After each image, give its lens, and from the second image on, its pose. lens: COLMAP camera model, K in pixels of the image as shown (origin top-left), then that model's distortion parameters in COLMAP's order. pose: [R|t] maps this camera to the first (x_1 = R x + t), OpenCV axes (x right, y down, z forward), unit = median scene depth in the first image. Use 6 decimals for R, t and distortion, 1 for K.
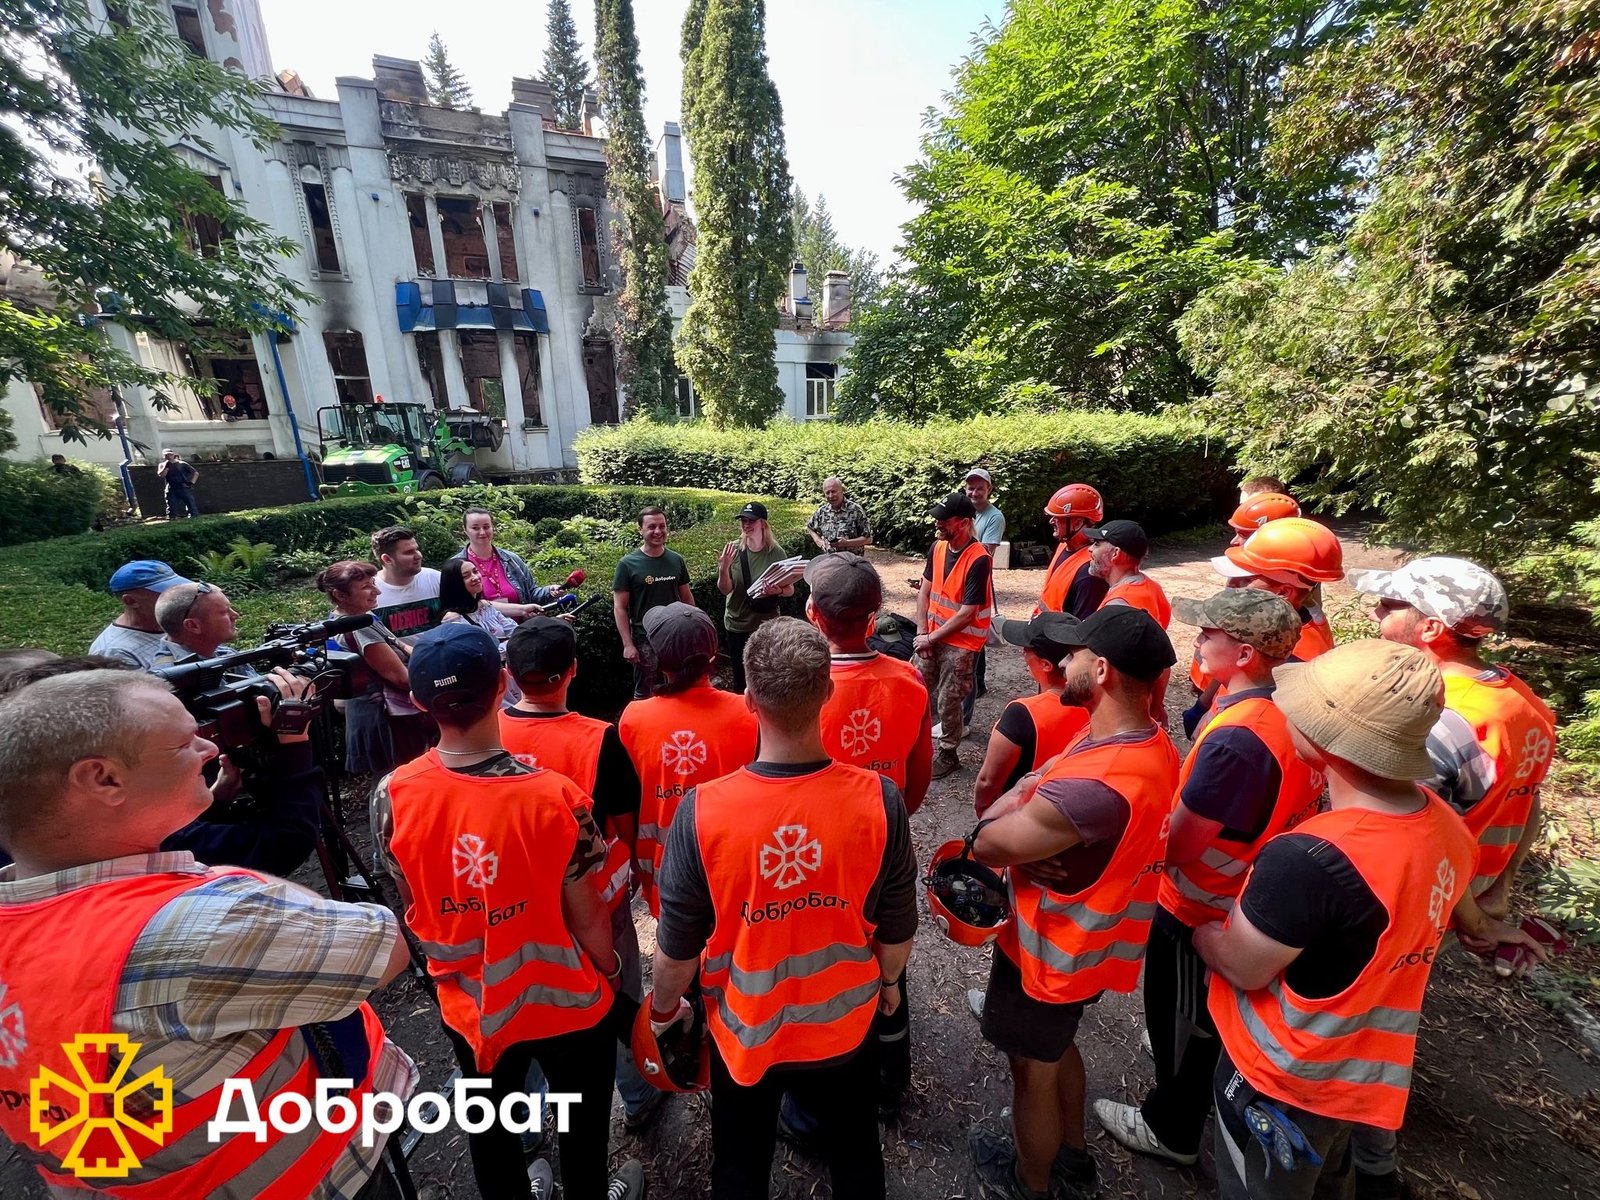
lens RADIAL K [[639.5, 0, 800.2], [0, 639.5, 598.3], [0, 0, 1]] dist [-0.003857, -0.000561]
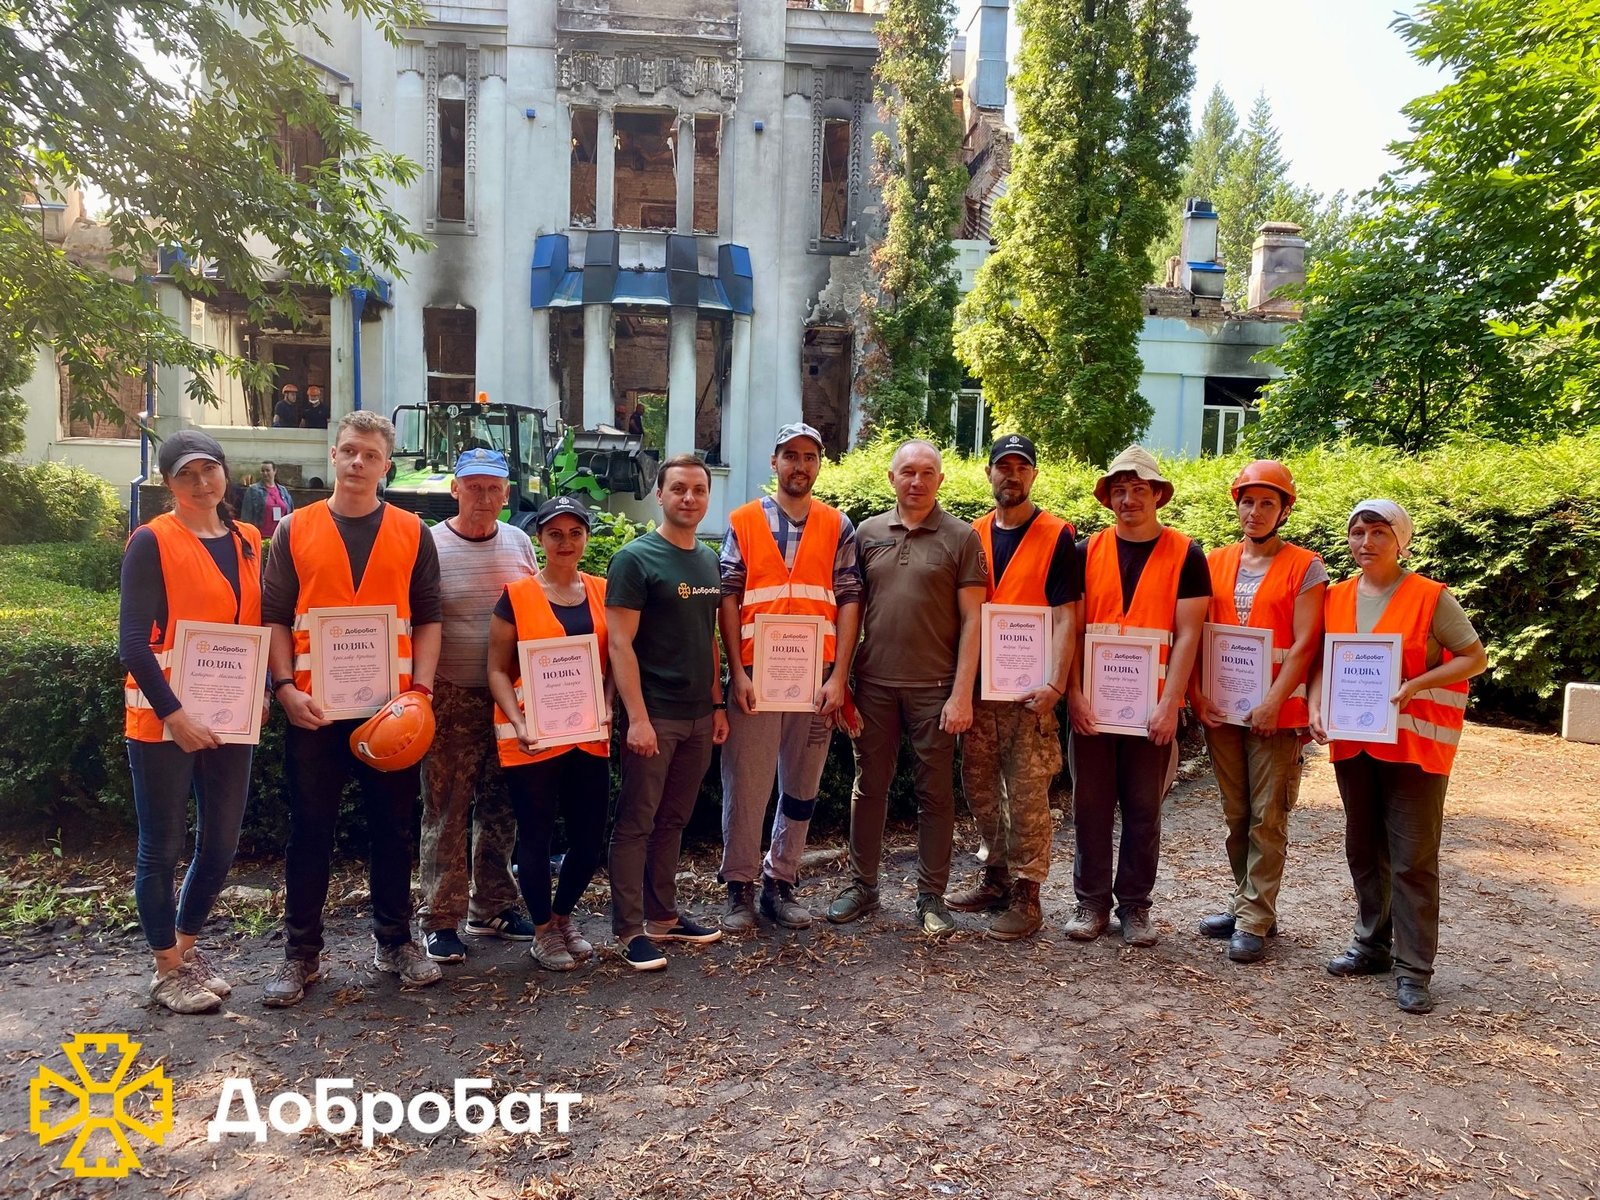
lens RADIAL K [[1223.3, 0, 798.3], [0, 1223.3, 592.4], [0, 0, 1]] dist [0.021065, -0.040086]
pose [[0.950449, 0.071360, -0.302580, 0.013140], [-0.129807, 0.975489, -0.177685, 0.041140], [0.282484, 0.208158, 0.936415, -0.003952]]
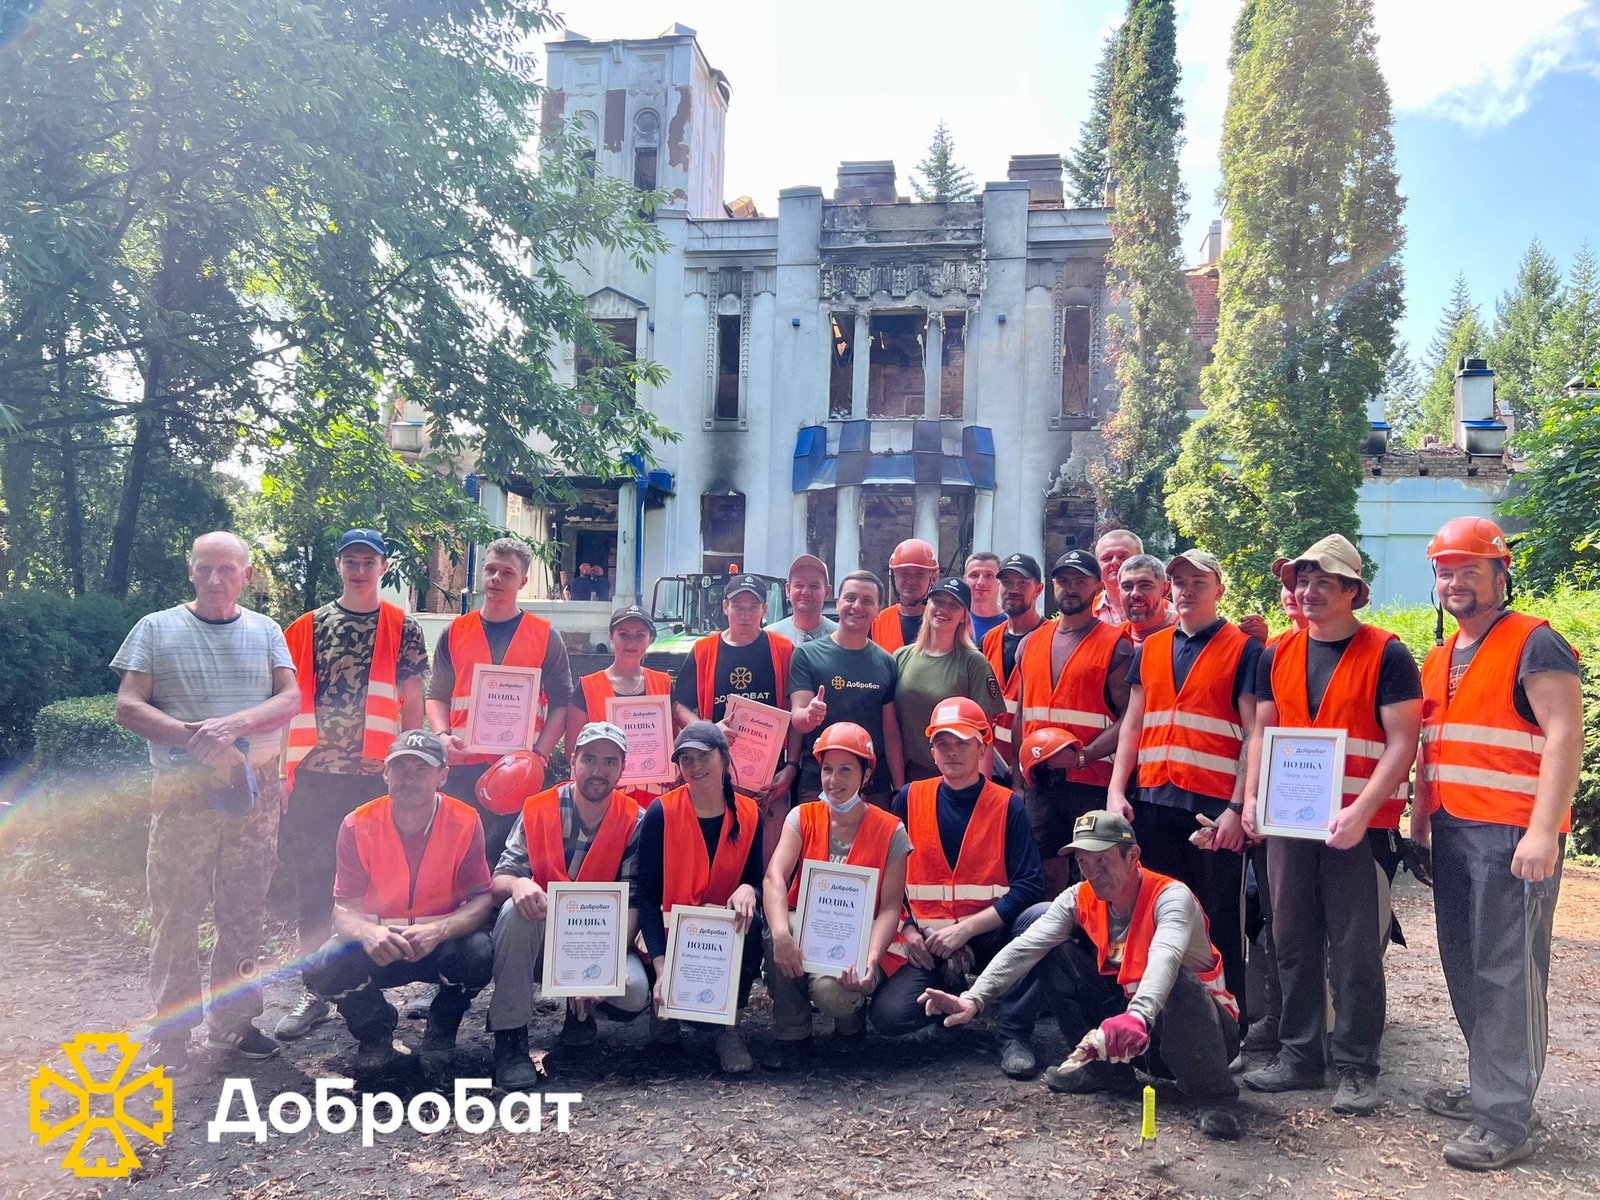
lens RADIAL K [[1194.3, 0, 802.6], [0, 1194.3, 610.4], [0, 0, 1]] dist [0.032263, -0.043053]
pose [[0.843748, 0.020417, -0.536351, 0.092055], [-0.191229, 0.945138, -0.264849, 0.052484], [0.501519, 0.326032, 0.801363, 0.001992]]
